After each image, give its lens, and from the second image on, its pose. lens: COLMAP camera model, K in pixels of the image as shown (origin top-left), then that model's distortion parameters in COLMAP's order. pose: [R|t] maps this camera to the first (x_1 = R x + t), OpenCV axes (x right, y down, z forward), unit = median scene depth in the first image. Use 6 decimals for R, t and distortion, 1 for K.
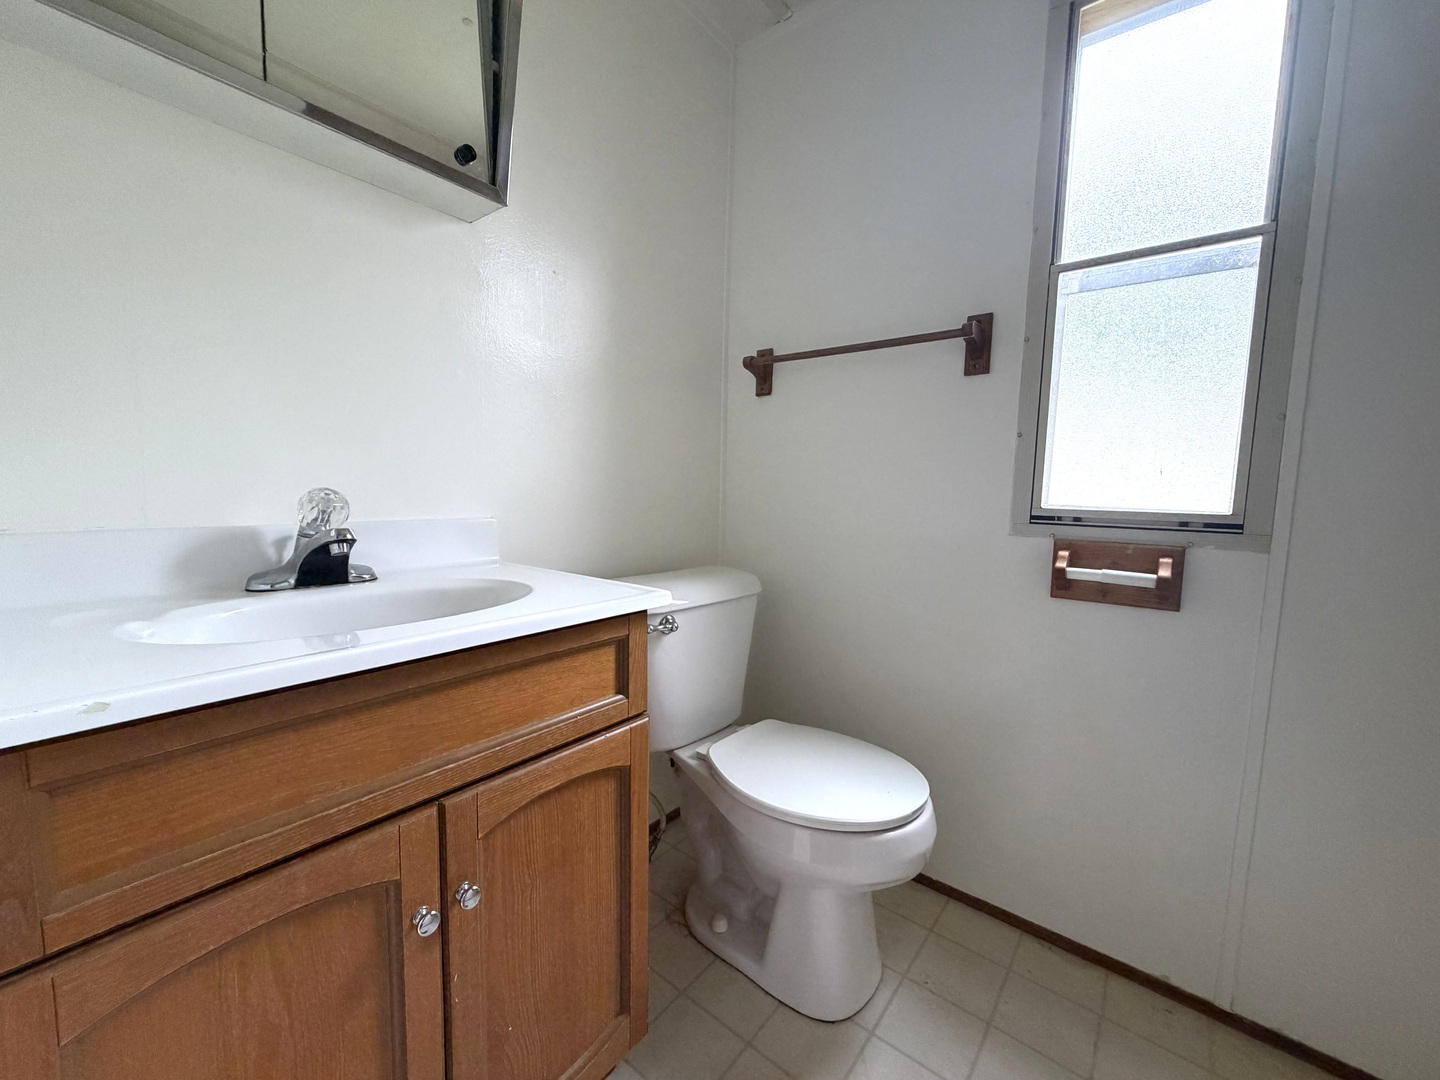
lens RADIAL K [[569.6, 0, 714.2], [0, 569.6, 540.4], [0, 0, 1]] dist [0.001509, -0.000439]
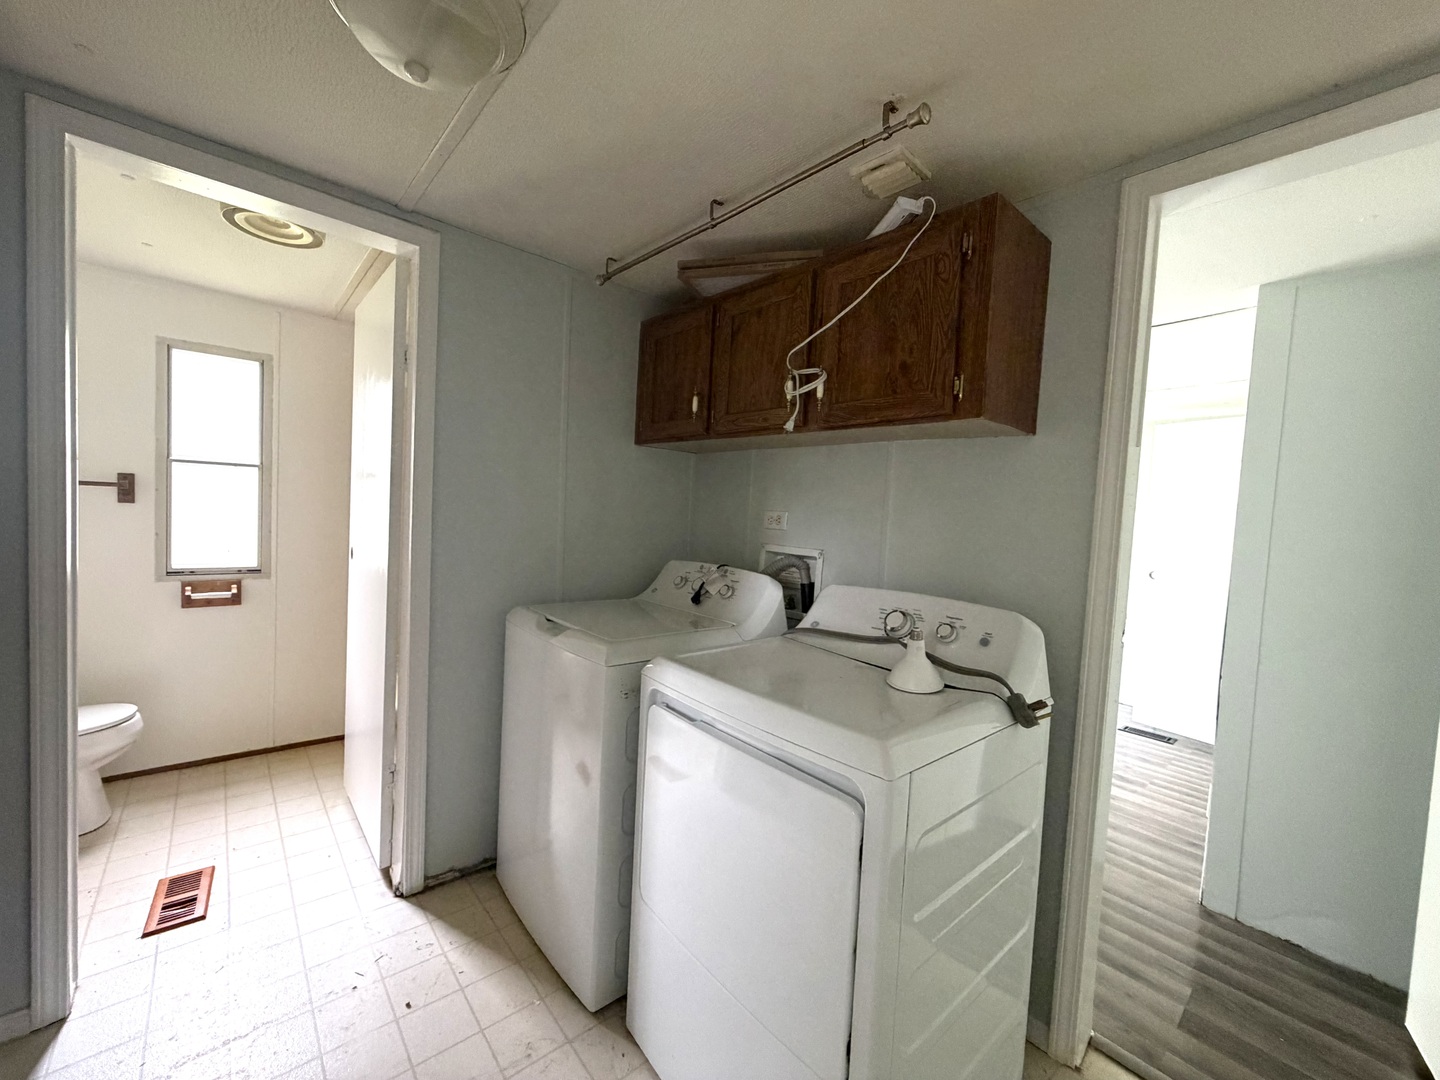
lens RADIAL K [[569.6, 0, 713.1], [0, 569.6, 539.7], [0, 0, 1]] dist [0.001509, -0.000439]
pose [[0.170239, -0.063470, 0.983357, -1.271436], [0.050714, 0.997165, 0.055582, -0.193210], [-0.984097, 0.040408, 0.172975, -1.482562]]
